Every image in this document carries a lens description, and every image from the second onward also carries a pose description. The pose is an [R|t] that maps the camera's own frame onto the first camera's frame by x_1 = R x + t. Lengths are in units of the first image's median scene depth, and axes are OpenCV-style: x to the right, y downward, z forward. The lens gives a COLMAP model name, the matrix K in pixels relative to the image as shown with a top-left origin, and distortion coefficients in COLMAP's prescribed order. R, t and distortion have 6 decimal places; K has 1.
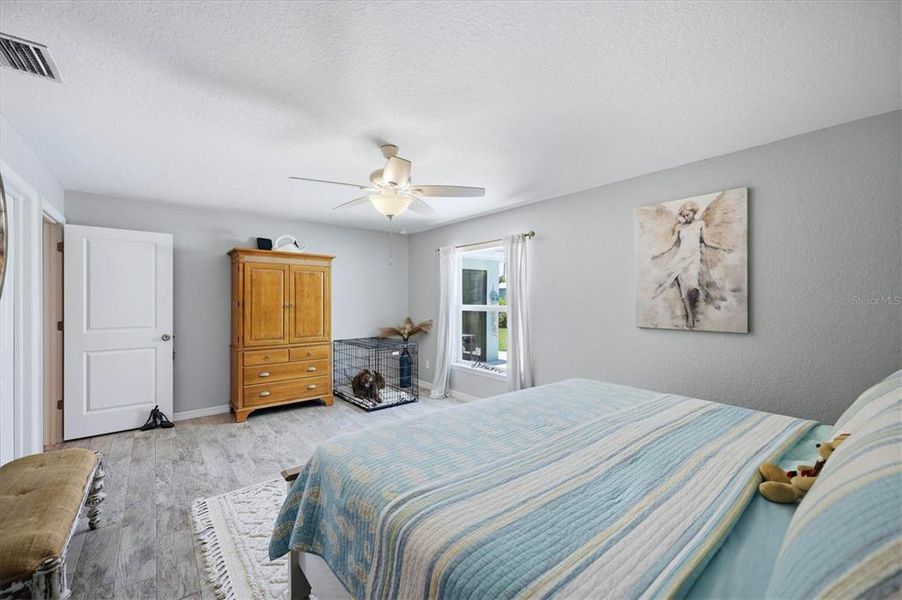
lens RADIAL K [[369.4, 0, 451.9], [0, 369.4, 302.2], [0, 0, 1]] dist [-0.001516, -0.000113]
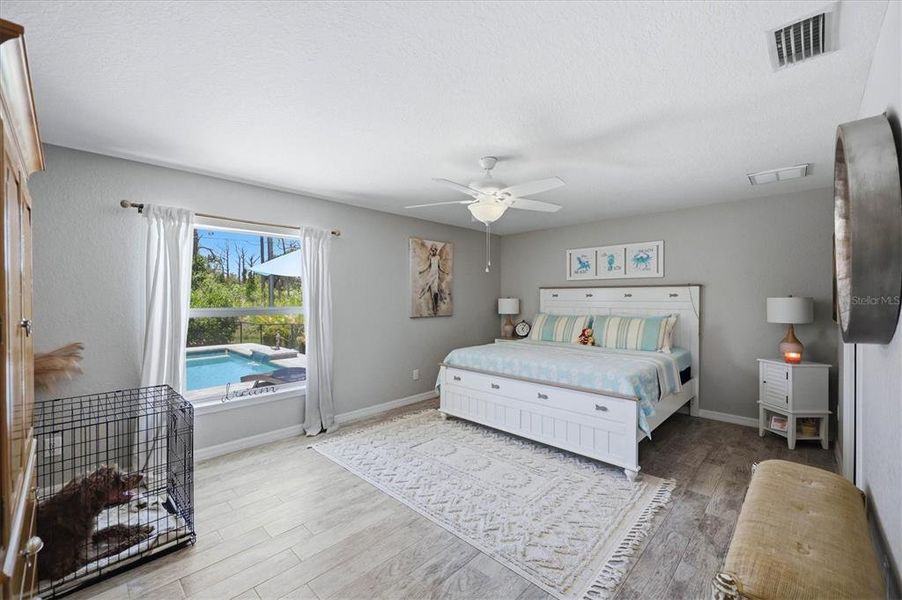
lens RADIAL K [[369.4, 0, 451.9], [0, 369.4, 302.2], [0, 0, 1]] dist [-0.001516, -0.000113]
pose [[-0.126709, -0.014608, 0.991832, -1.118450], [0.004888, 0.999870, 0.015350, -0.018048], [-0.991928, 0.006793, -0.126621, 1.130621]]
